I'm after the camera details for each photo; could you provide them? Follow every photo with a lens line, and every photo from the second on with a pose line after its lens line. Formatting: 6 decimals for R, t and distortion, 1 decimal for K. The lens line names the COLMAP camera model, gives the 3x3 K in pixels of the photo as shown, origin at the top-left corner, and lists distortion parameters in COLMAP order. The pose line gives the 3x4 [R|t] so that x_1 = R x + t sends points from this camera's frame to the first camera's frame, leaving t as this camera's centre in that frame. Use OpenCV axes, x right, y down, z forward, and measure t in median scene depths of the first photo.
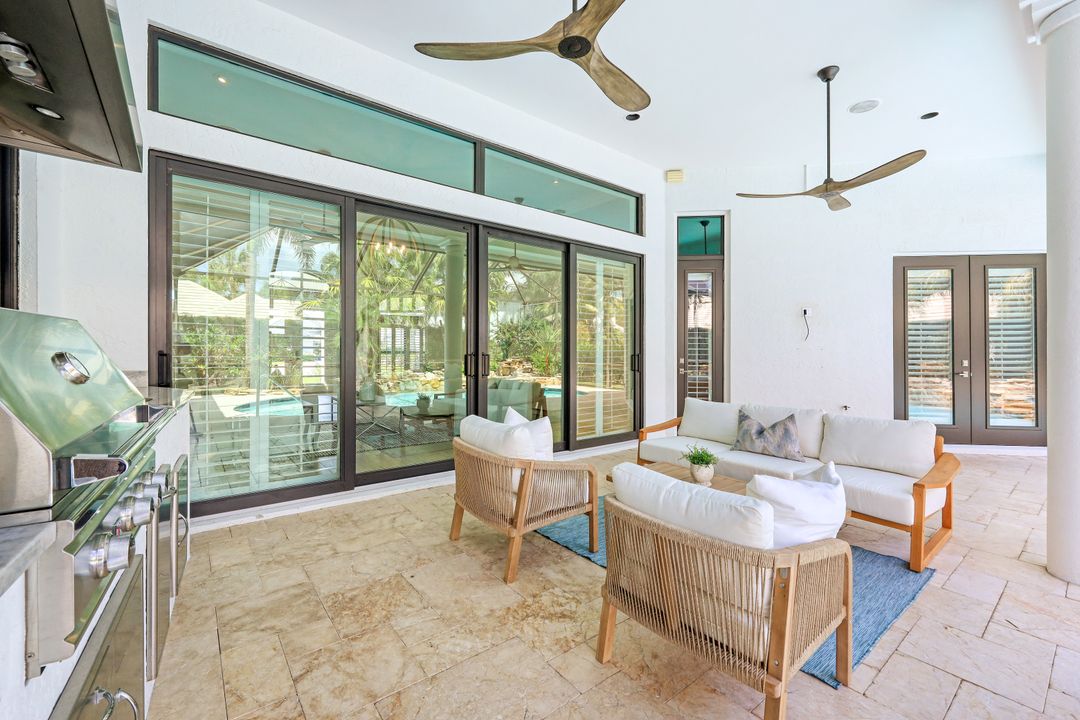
lens RADIAL K [[446.5, 0, 536.0], [0, 446.5, 352.6], [0, 0, 1]] dist [-0.001669, 0.000041]
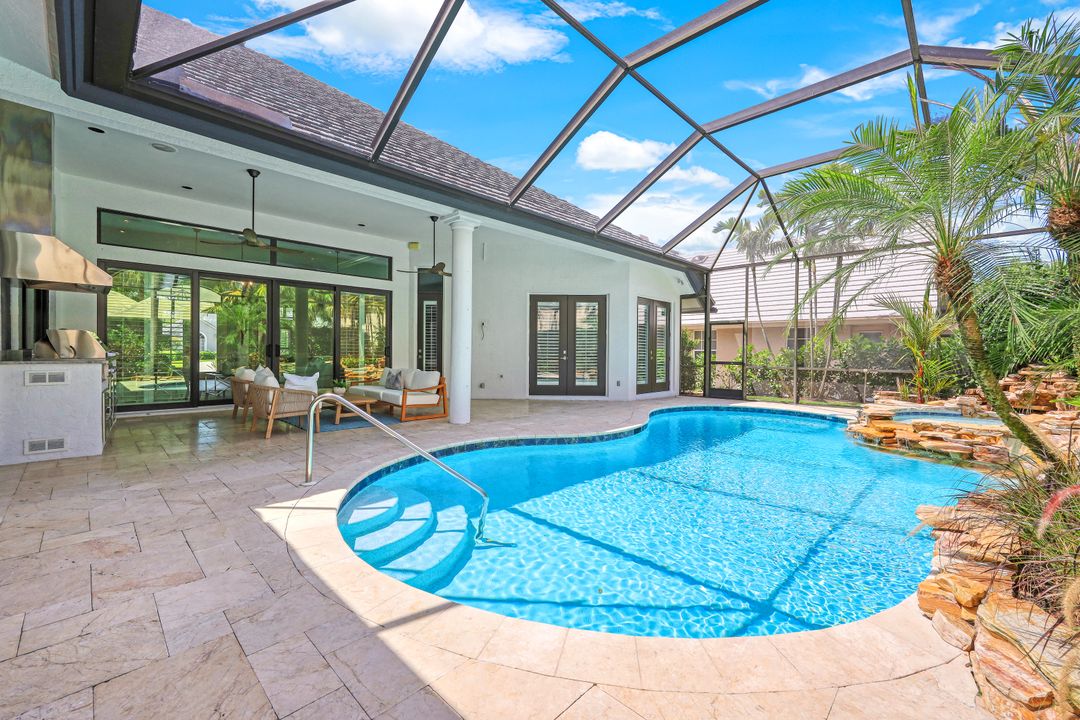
lens RADIAL K [[446.5, 0, 536.0], [0, 446.5, 352.6], [0, 0, 1]] dist [-0.001669, 0.000041]
pose [[0.991925, 0.004107, 0.126759, 0.605509], [-0.004513, 0.999986, 0.002920, 0.020648], [-0.126745, -0.003469, 0.991929, -0.865614]]
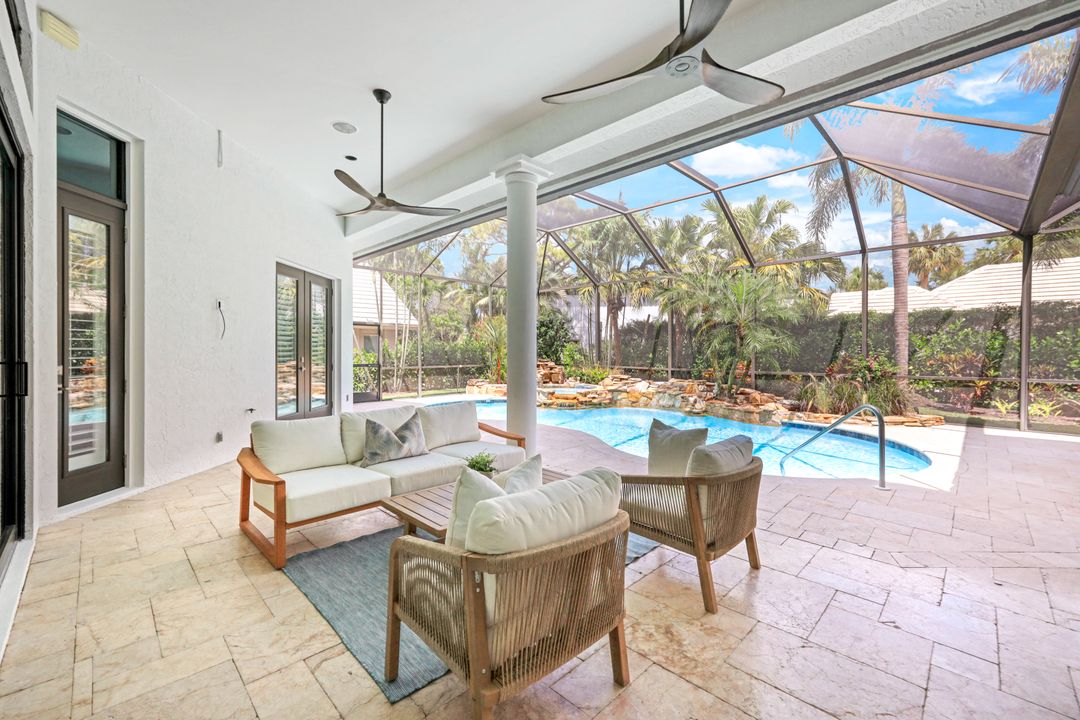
lens RADIAL K [[446.5, 0, 536.0], [0, 446.5, 352.6], [0, 0, 1]] dist [-0.001669, 0.000041]
pose [[-0.116667, -0.012192, 0.993096, -0.320828], [-0.007660, 0.999906, 0.011375, -0.013358], [-0.993142, -0.006280, -0.116749, 0.517183]]
